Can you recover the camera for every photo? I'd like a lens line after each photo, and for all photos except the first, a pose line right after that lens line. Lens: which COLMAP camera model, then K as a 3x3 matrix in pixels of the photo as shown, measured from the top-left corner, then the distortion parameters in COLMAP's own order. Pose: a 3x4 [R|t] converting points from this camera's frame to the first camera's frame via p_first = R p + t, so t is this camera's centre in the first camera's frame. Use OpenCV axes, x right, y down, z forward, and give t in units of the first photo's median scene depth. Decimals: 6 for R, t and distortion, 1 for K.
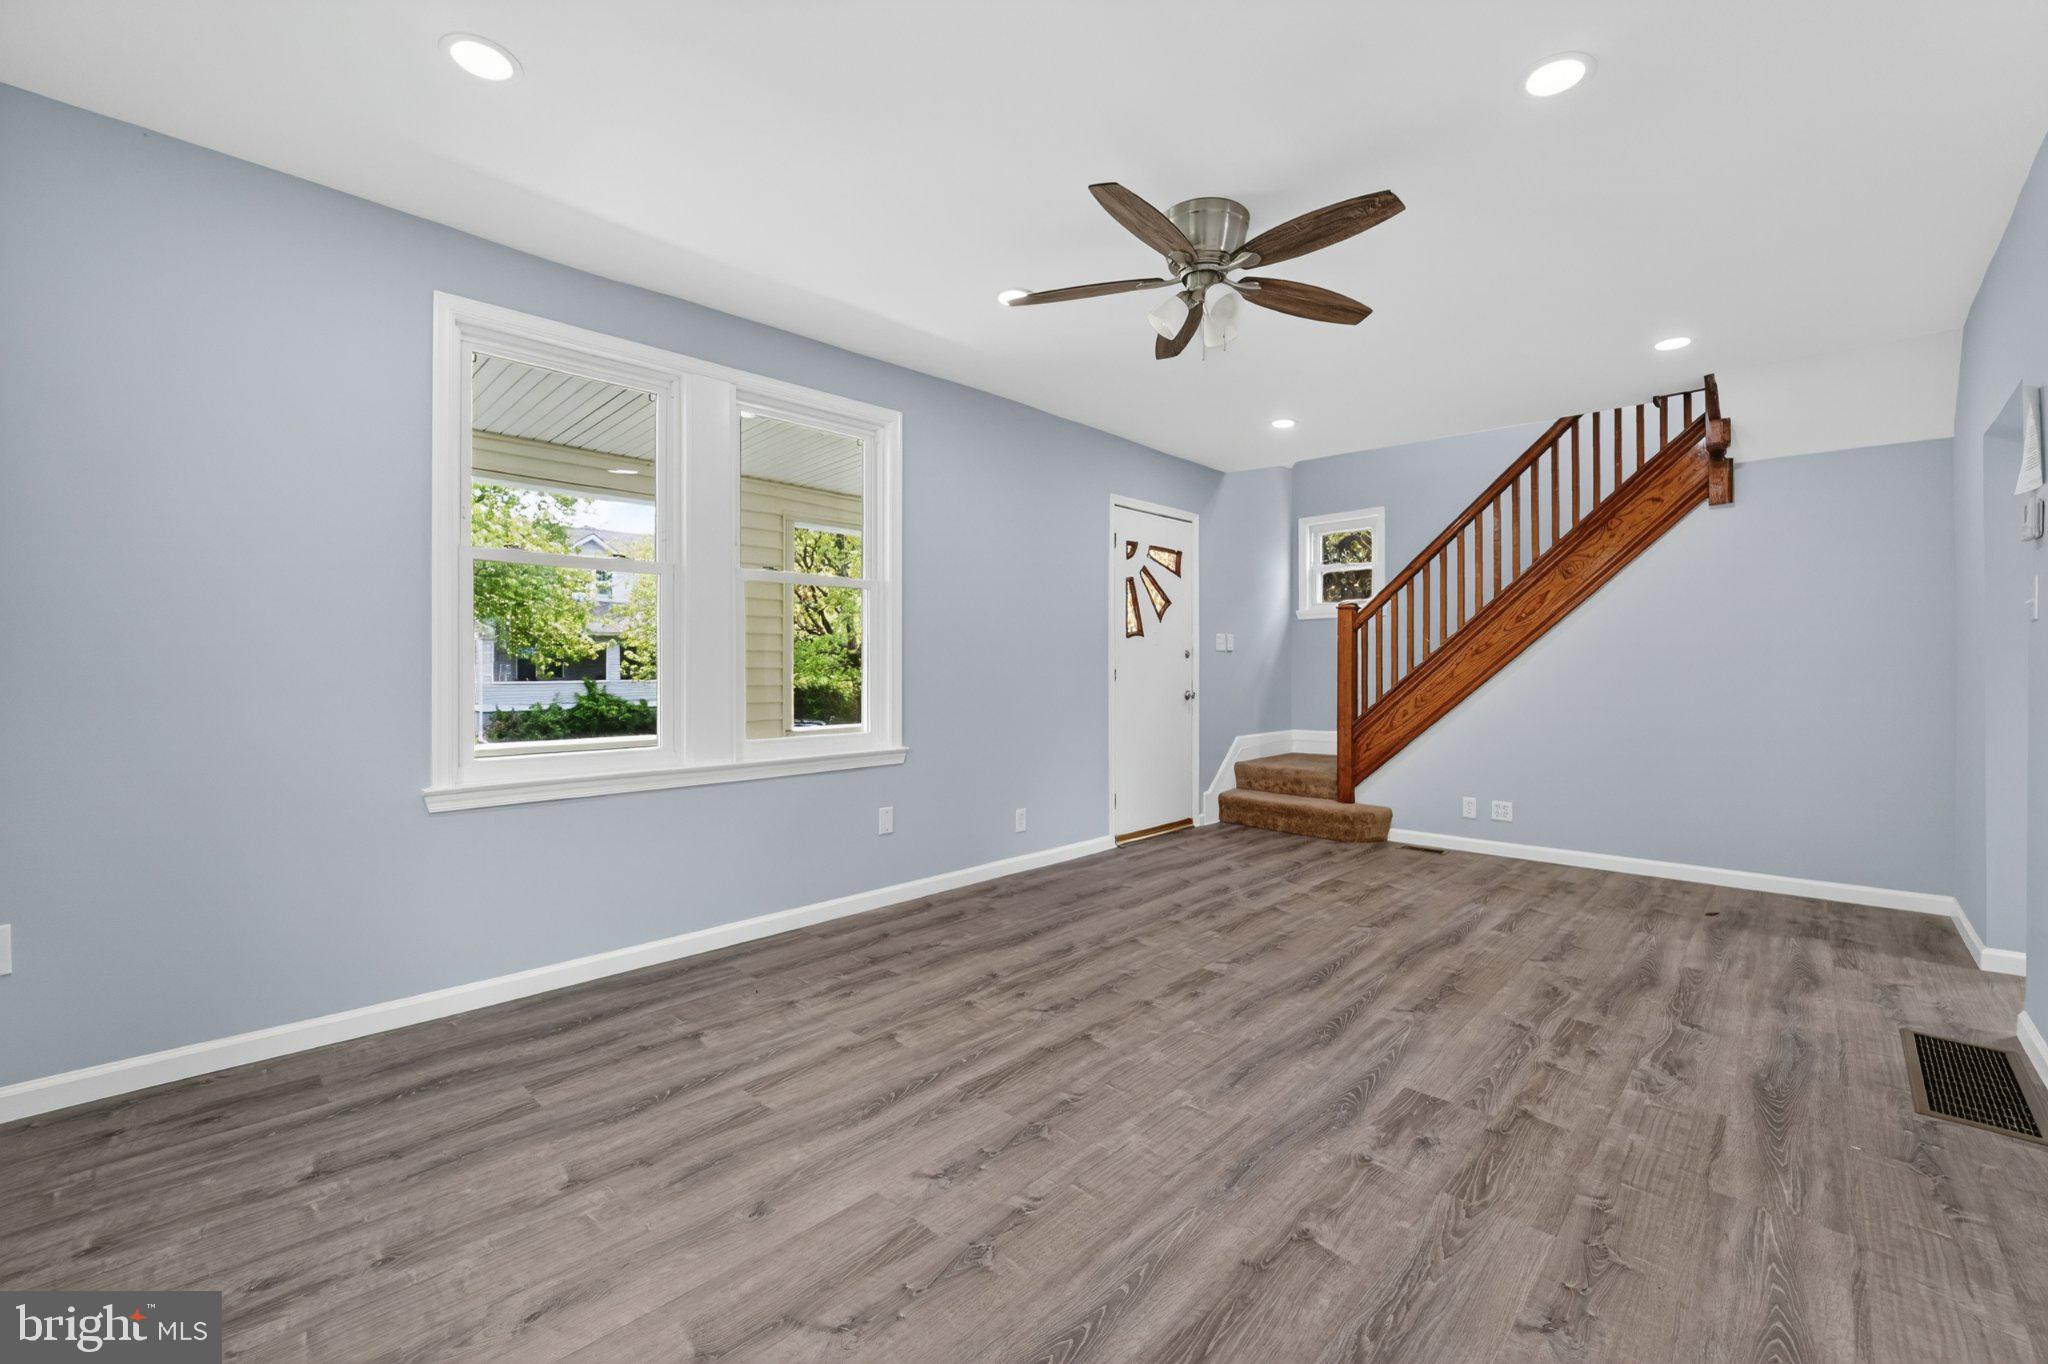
lens RADIAL K [[822.9, 0, 1022.4], [0, 822.9, 671.9], [0, 0, 1]] dist [-0.023119, 0.000014]
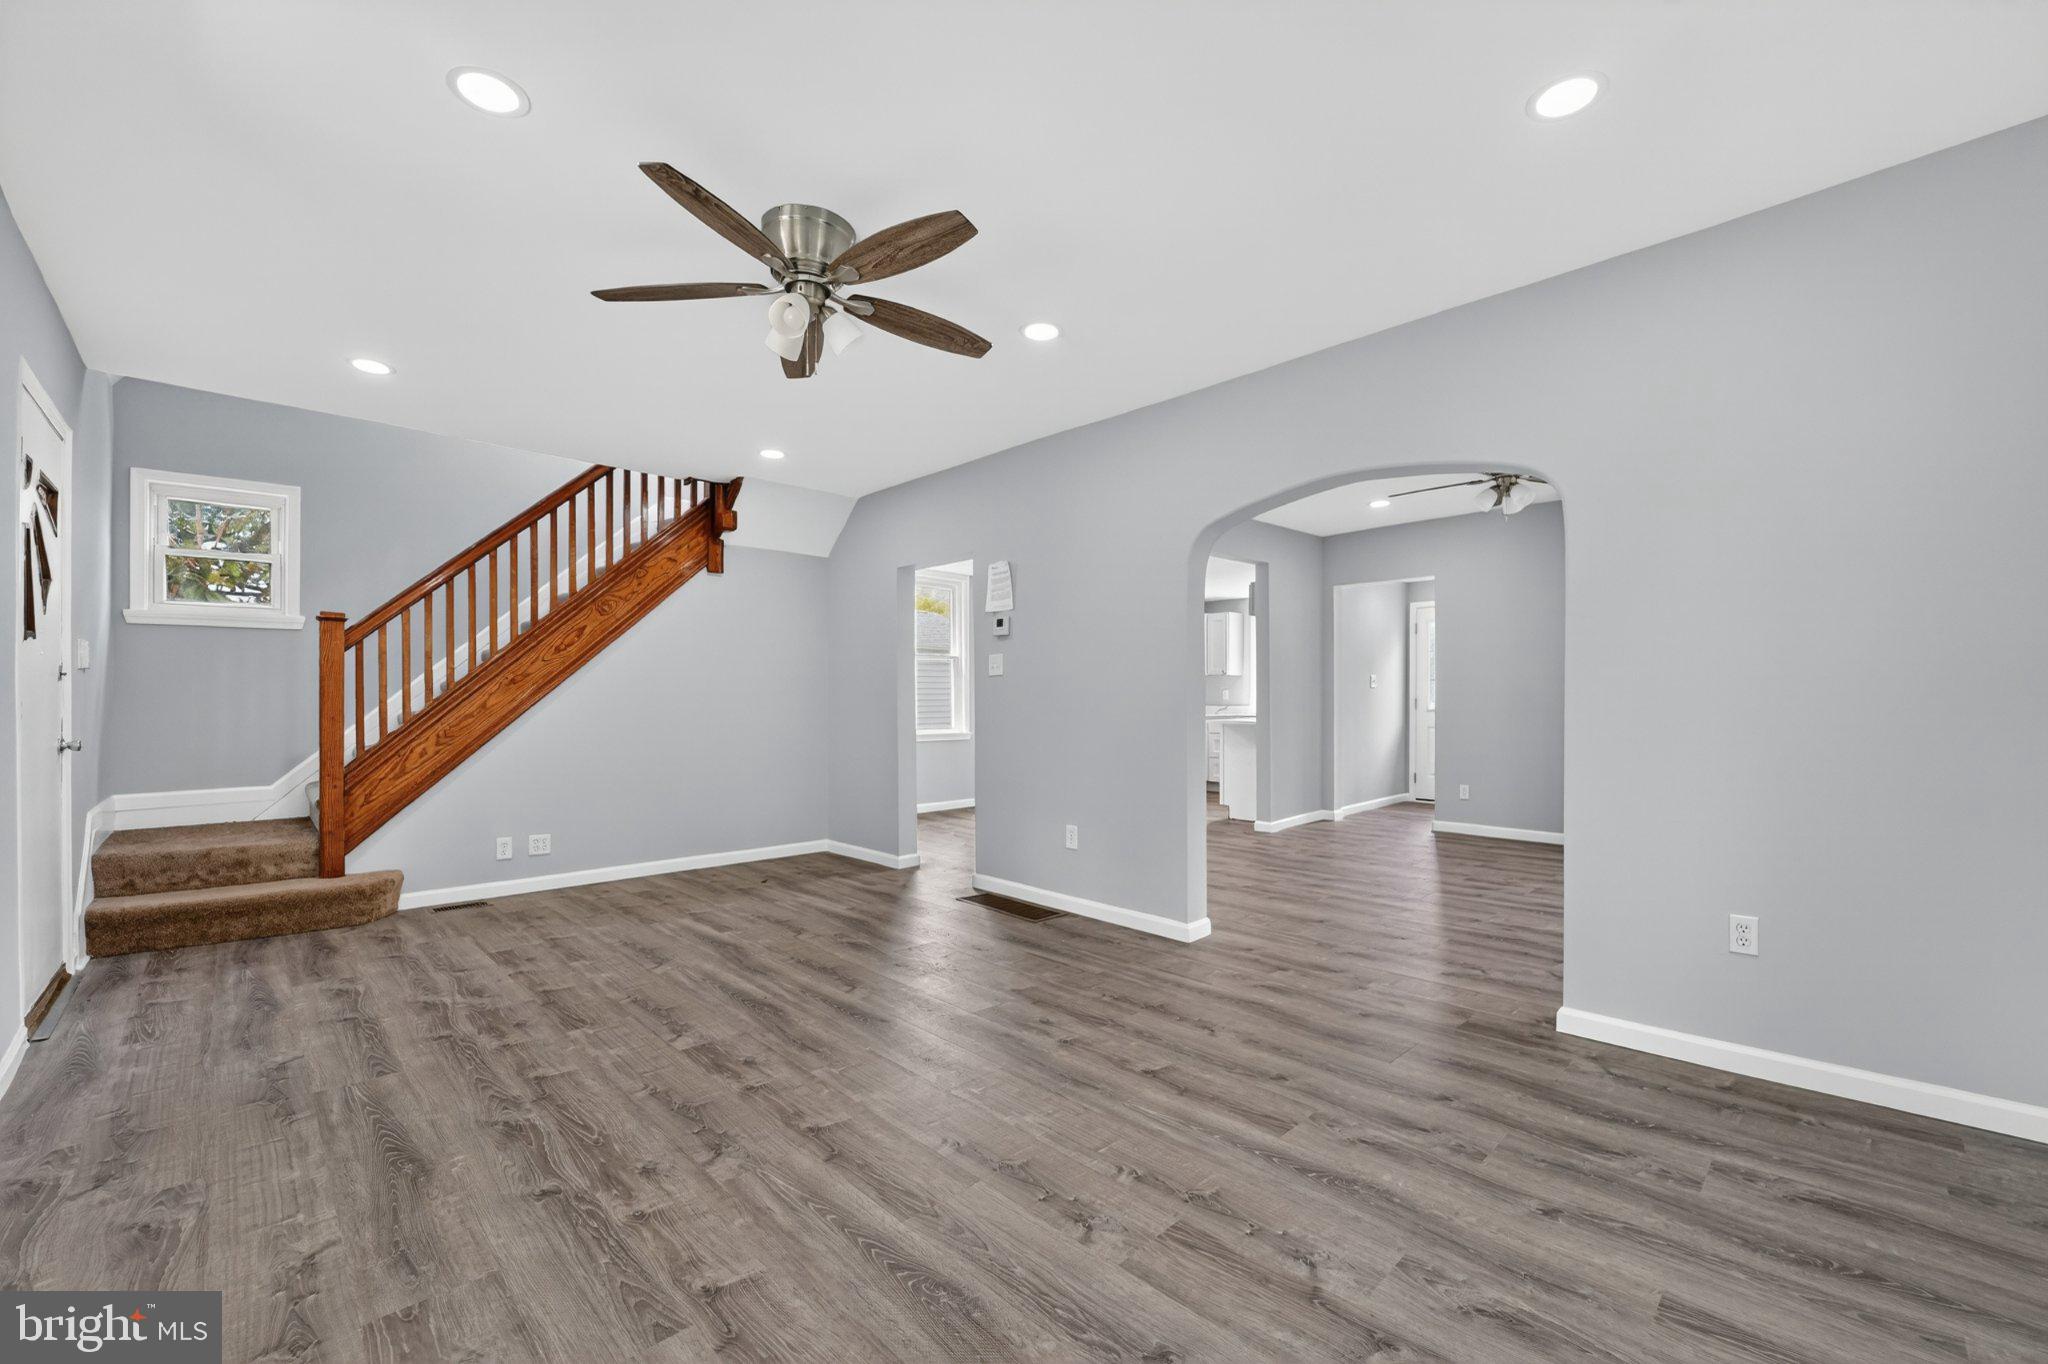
lens RADIAL K [[840.7, 0, 1038.0], [0, 840.7, 701.4], [0, 0, 1]] dist [-0.018102, -0.000881]
pose [[0.039174, -0.001557, 0.999231, -0.591384], [0.003297, 0.999994, 0.001429, -0.001696], [-0.999227, 0.003238, 0.039179, 0.551507]]
